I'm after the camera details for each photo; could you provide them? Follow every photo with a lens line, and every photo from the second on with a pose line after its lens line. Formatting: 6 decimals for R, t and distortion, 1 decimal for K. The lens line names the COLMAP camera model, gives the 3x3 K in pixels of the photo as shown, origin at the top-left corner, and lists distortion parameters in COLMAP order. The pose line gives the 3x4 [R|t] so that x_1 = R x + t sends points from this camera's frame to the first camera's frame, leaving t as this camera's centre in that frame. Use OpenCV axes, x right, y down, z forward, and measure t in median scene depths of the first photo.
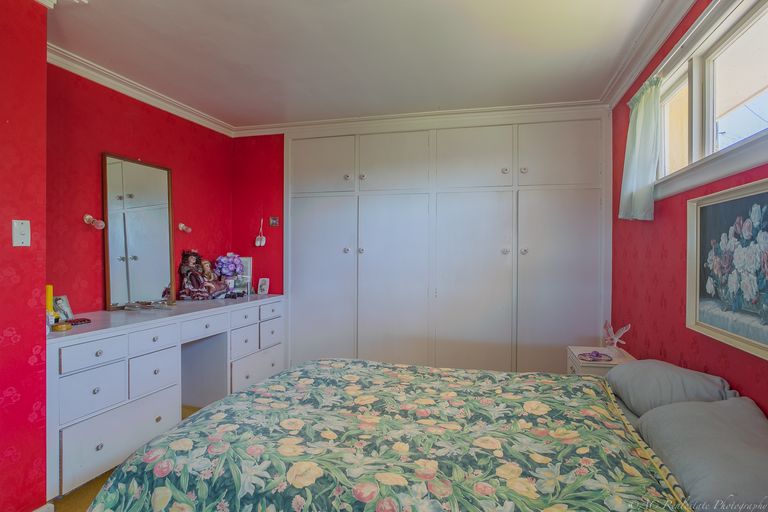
lens RADIAL K [[438.0, 0, 385.8], [0, 438.0, 257.0], [0, 0, 1]] dist [-0.032155, 0.001547]
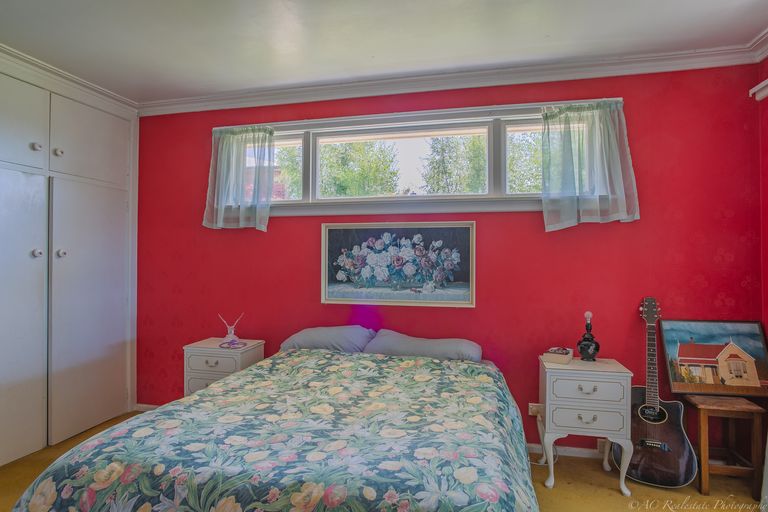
lens RADIAL K [[438.0, 0, 384.4], [0, 438.0, 253.3], [0, 0, 1]] dist [-0.032155, 0.001547]
pose [[-0.027209, 0.005496, 0.999615, -1.061173], [0.006918, 0.999962, -0.005310, -0.012375], [-0.999606, 0.006771, -0.027246, 0.930015]]
